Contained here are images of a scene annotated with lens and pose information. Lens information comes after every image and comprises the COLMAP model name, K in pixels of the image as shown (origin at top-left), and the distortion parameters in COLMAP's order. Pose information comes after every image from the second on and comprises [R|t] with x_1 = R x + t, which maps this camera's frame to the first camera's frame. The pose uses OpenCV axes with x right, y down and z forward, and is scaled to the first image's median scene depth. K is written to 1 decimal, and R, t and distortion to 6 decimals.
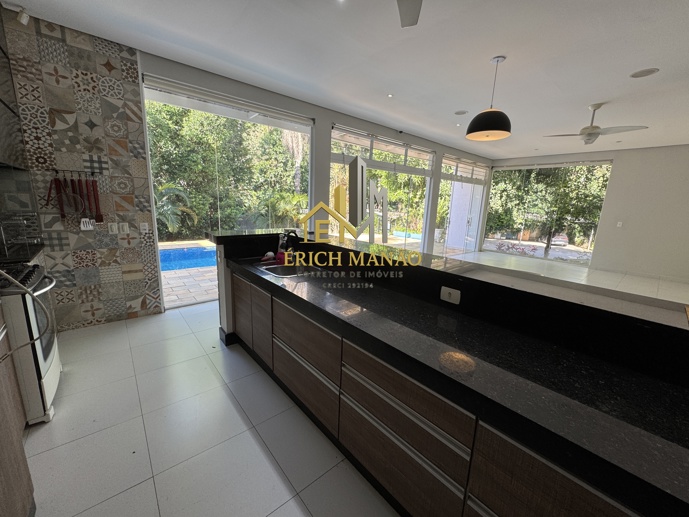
lens RADIAL K [[275.3, 0, 343.6], [0, 275.3, 257.4], [0, 0, 1]] dist [0.001850, 0.000257]
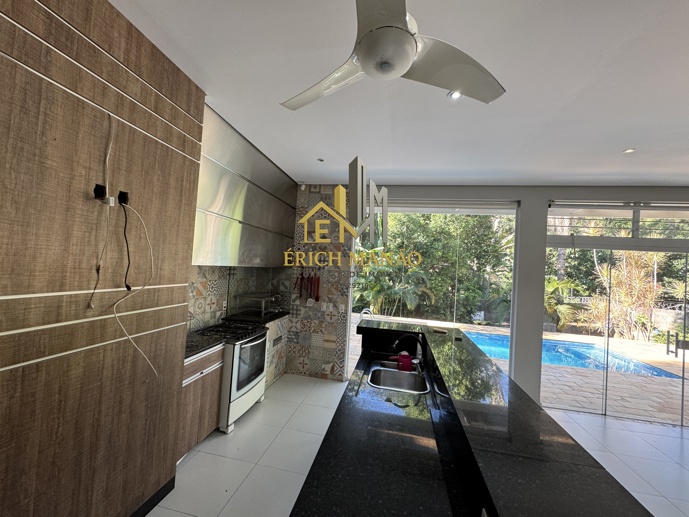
lens RADIAL K [[275.3, 0, 343.1], [0, 275.3, 259.6], [0, 0, 1]] dist [0.001850, 0.000257]
pose [[0.626801, -0.020935, -0.778898, 0.295249], [-0.192223, 0.964587, -0.180613, -0.099044], [0.755097, 0.262931, 0.600580, 0.180258]]
